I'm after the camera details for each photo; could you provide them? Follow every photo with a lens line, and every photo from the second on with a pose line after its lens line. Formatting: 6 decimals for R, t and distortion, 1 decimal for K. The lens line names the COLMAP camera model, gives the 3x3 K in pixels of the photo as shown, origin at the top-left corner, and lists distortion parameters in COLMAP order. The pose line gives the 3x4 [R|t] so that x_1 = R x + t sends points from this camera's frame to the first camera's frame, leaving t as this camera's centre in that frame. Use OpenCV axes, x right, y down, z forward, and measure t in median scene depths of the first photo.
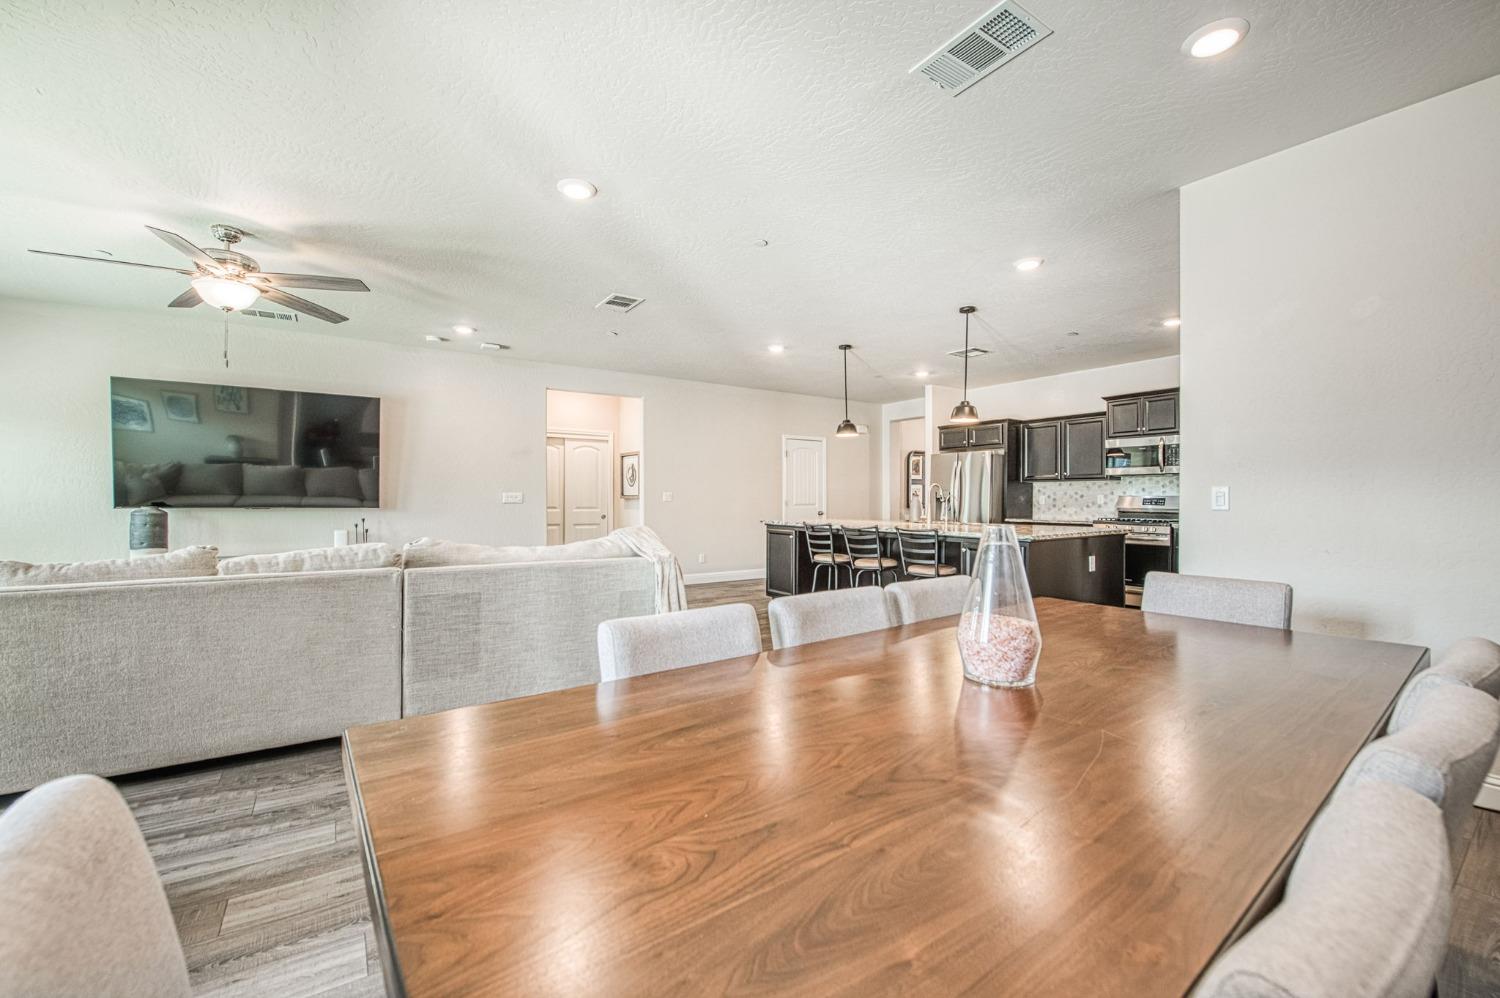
lens RADIAL K [[607.0, 0, 736.0], [0, 607.0, 501.8], [0, 0, 1]] dist [-0.006149, -0.000487]
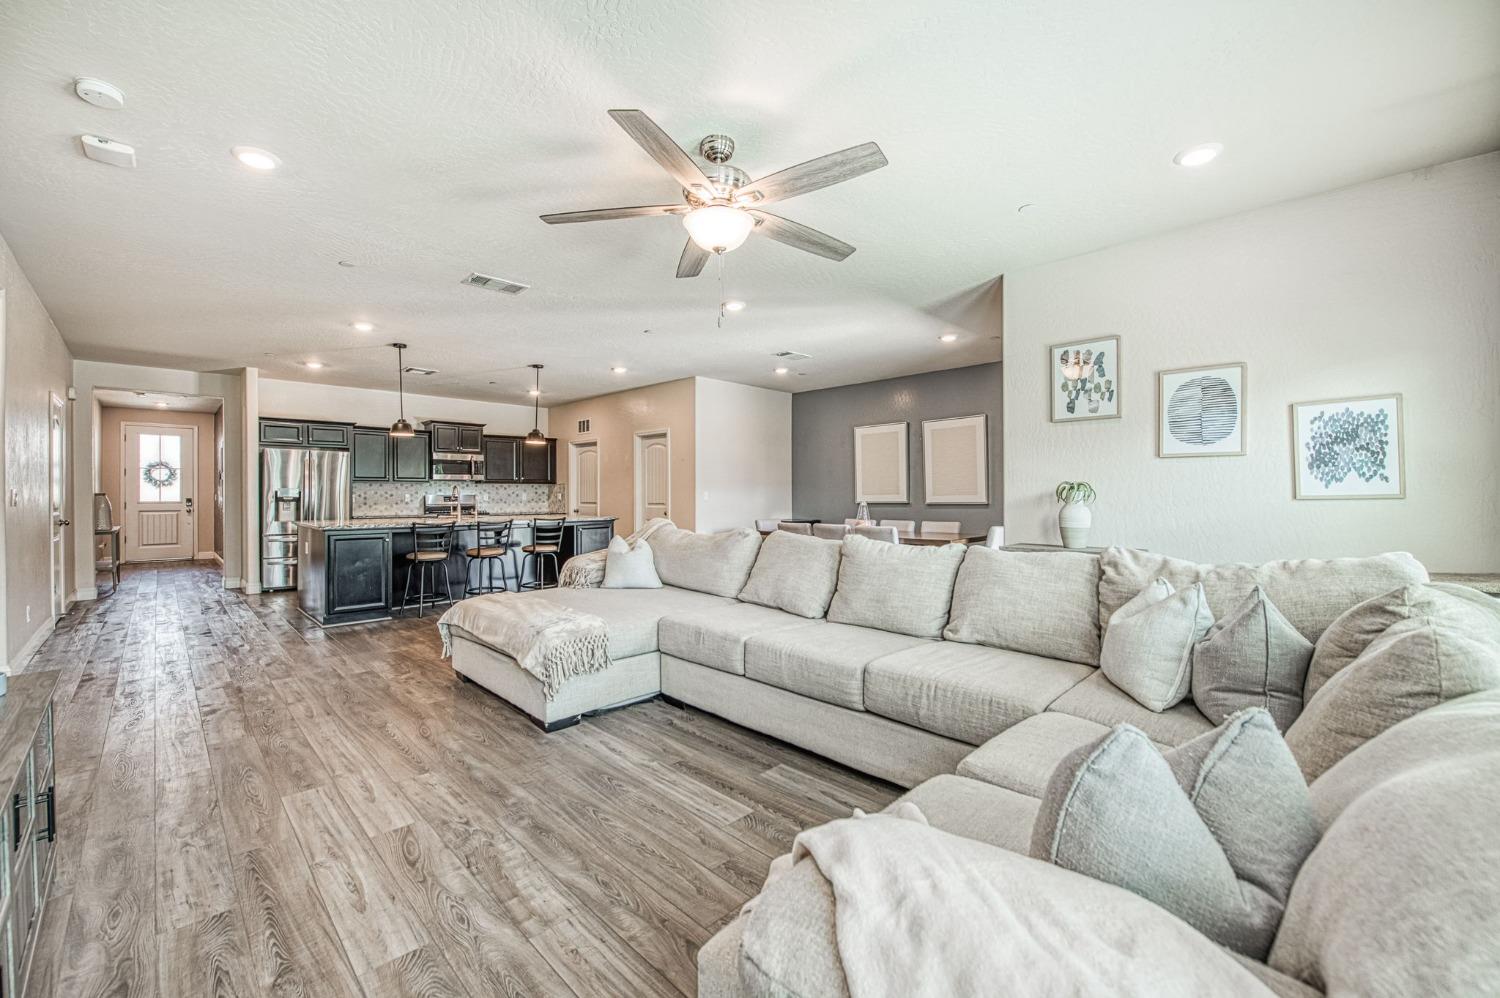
lens RADIAL K [[607.0, 0, 749.7], [0, 607.0, 490.7], [0, 0, 1]] dist [-0.006149, -0.000487]
pose [[-0.195864, 0.008821, 0.980591, -0.779068], [0.009523, 0.999929, -0.007093, -0.002522], [-0.980585, 0.007949, -0.195934, 0.523955]]
